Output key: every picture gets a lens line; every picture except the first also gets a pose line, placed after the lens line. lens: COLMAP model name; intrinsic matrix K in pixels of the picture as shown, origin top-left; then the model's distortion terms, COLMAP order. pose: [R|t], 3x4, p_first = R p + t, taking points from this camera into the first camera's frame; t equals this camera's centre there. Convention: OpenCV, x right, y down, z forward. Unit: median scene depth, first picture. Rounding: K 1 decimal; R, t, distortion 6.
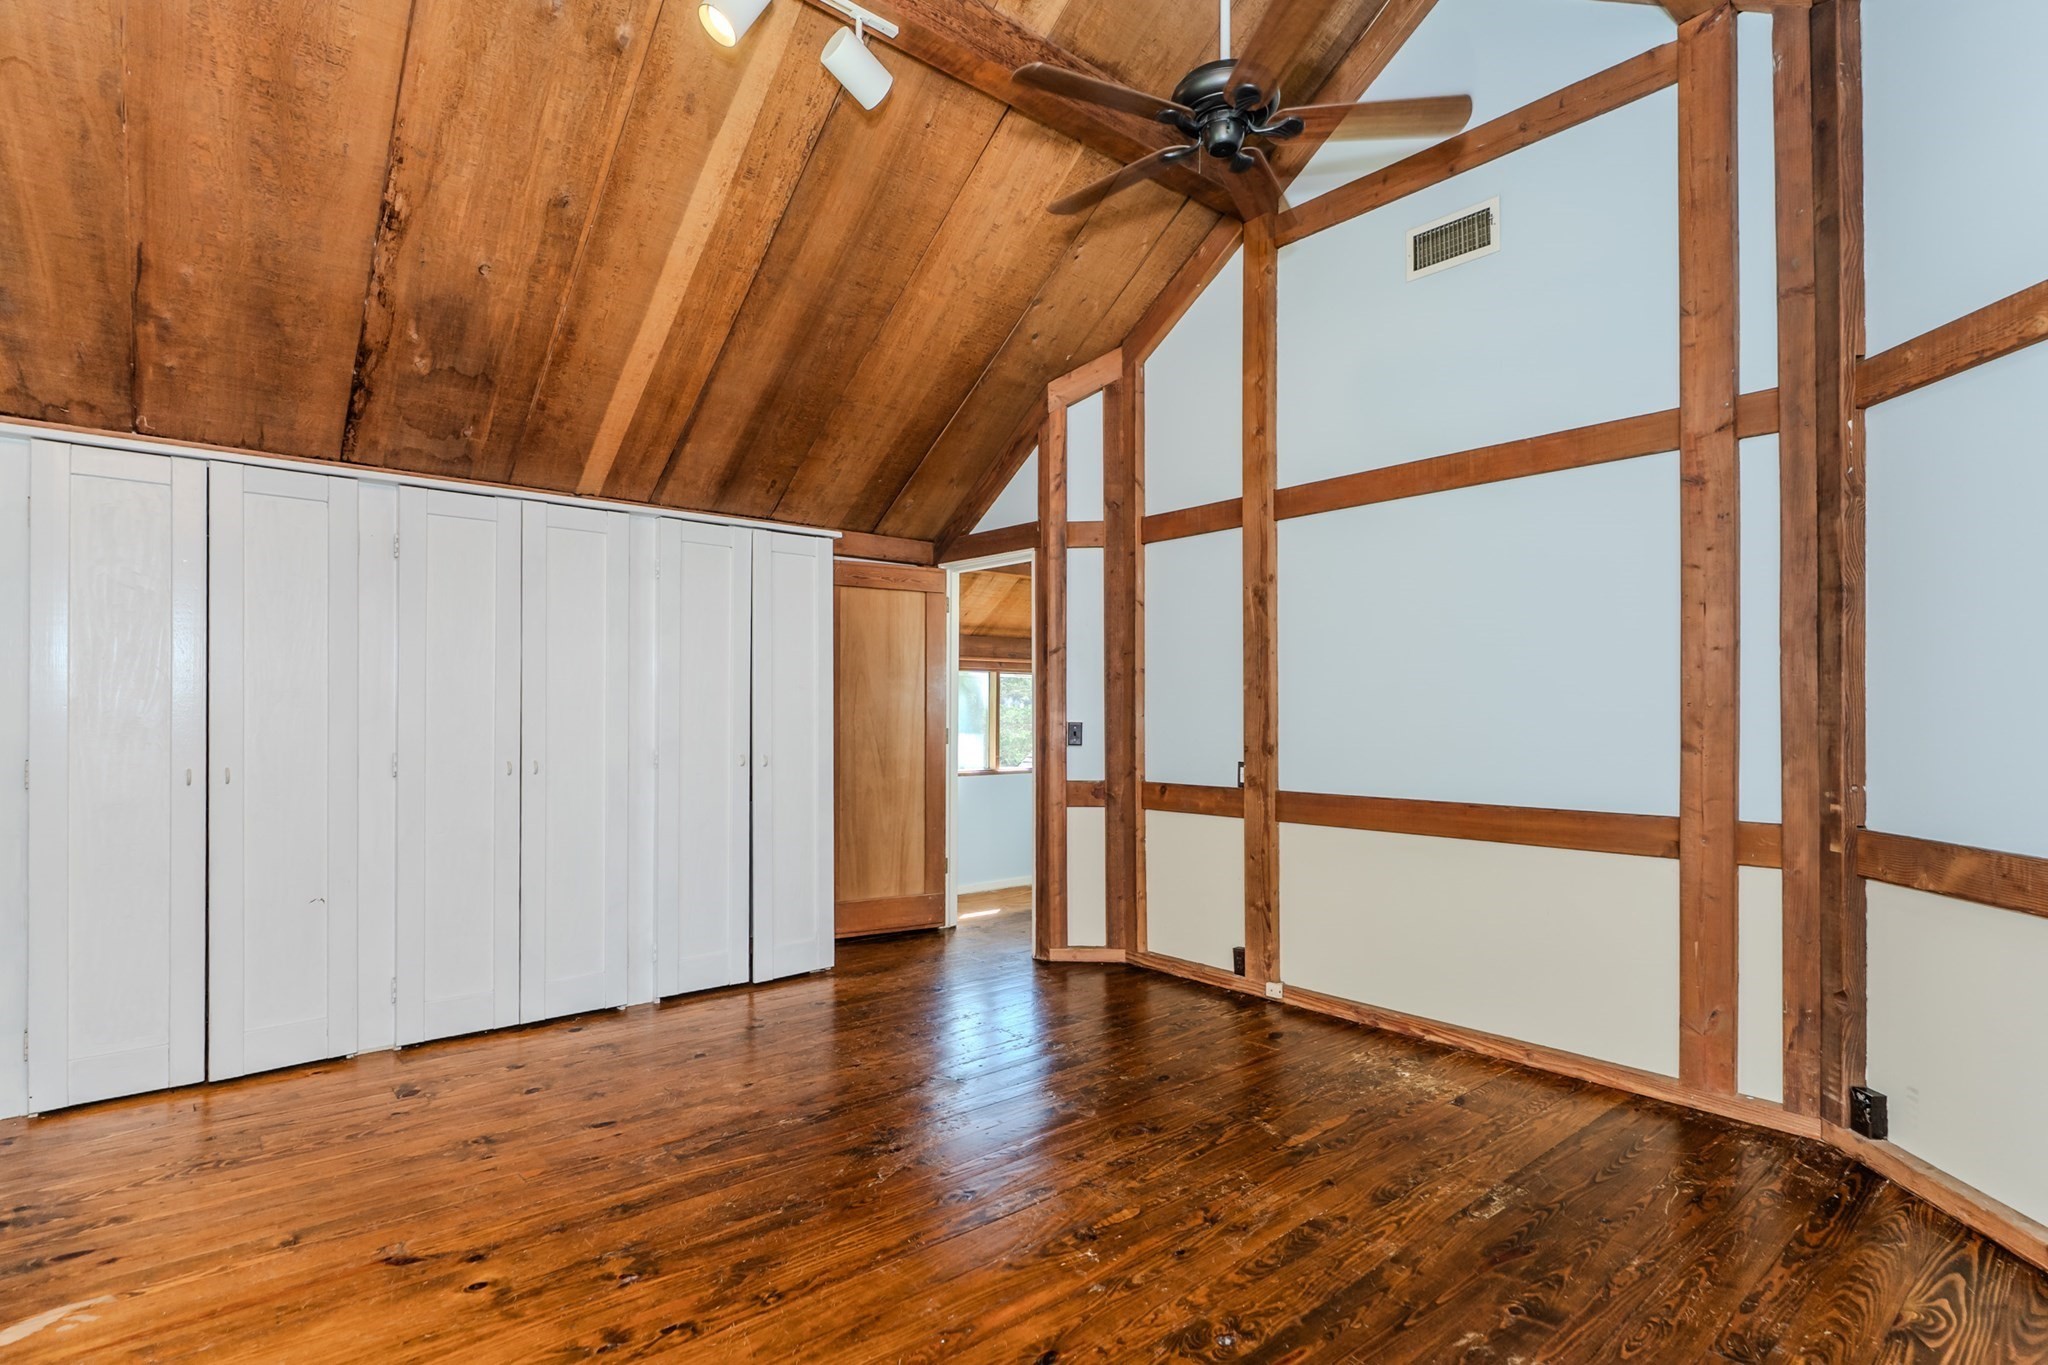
lens RADIAL K [[1027.6, 0, 947.5], [0, 1027.6, 713.9], [0, 0, 1]] dist [-0.001557, -0.000086]
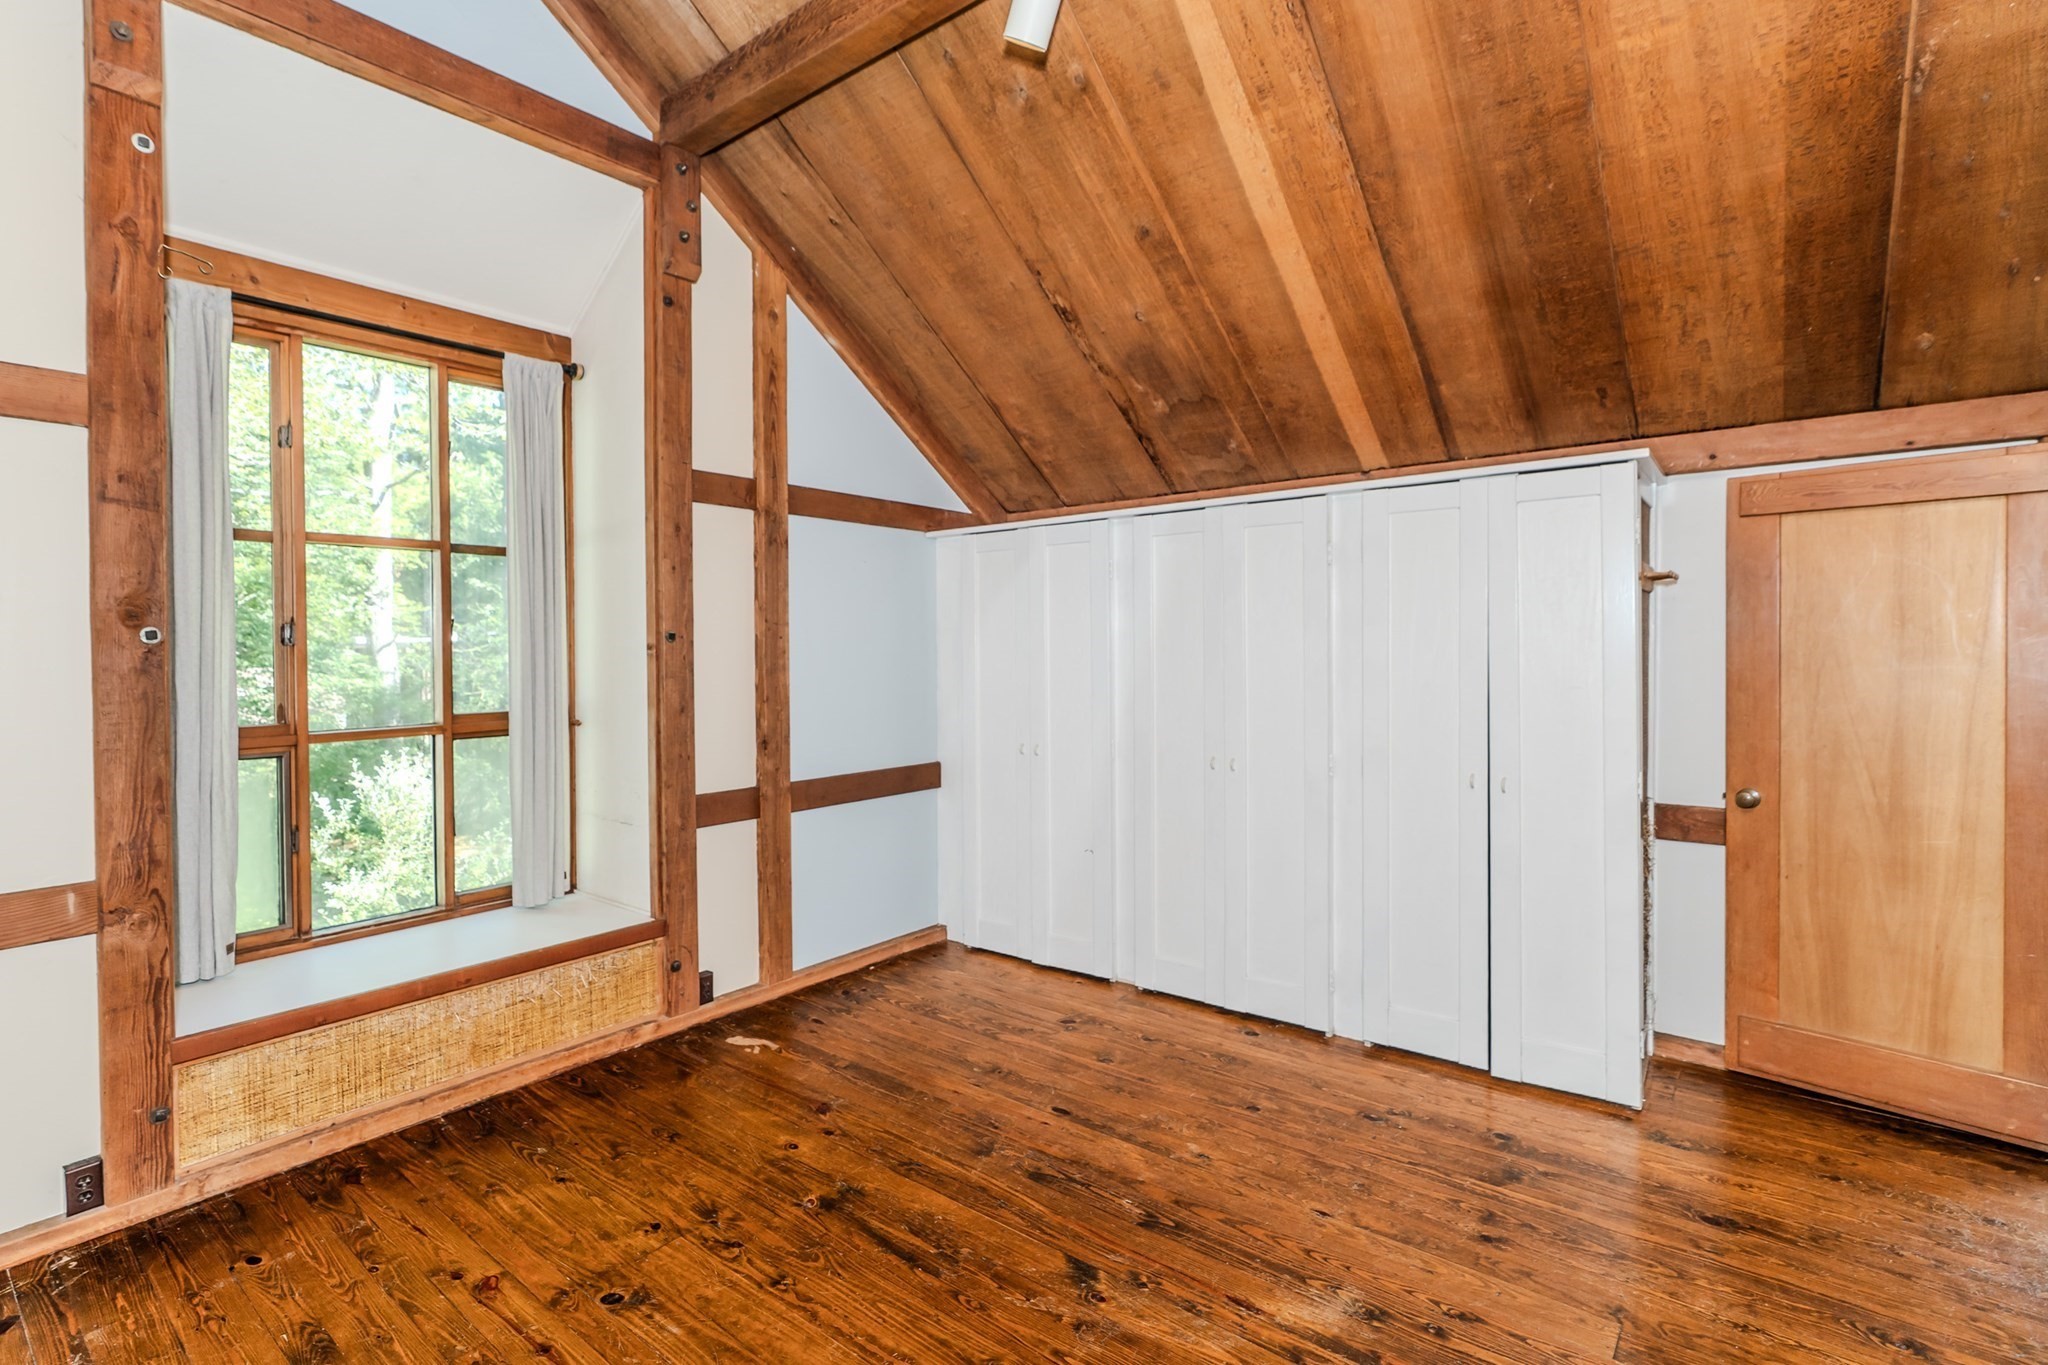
lens RADIAL K [[995.3, 0, 1030.2], [0, 995.3, 652.6], [0, 0, 1]] dist [-0.001341, 0.000368]
pose [[0.202549, 0.002931, -0.979268, 0.628318], [0.010602, 0.999930, 0.005186, -0.079374], [0.979215, -0.011432, 0.202504, 0.707895]]
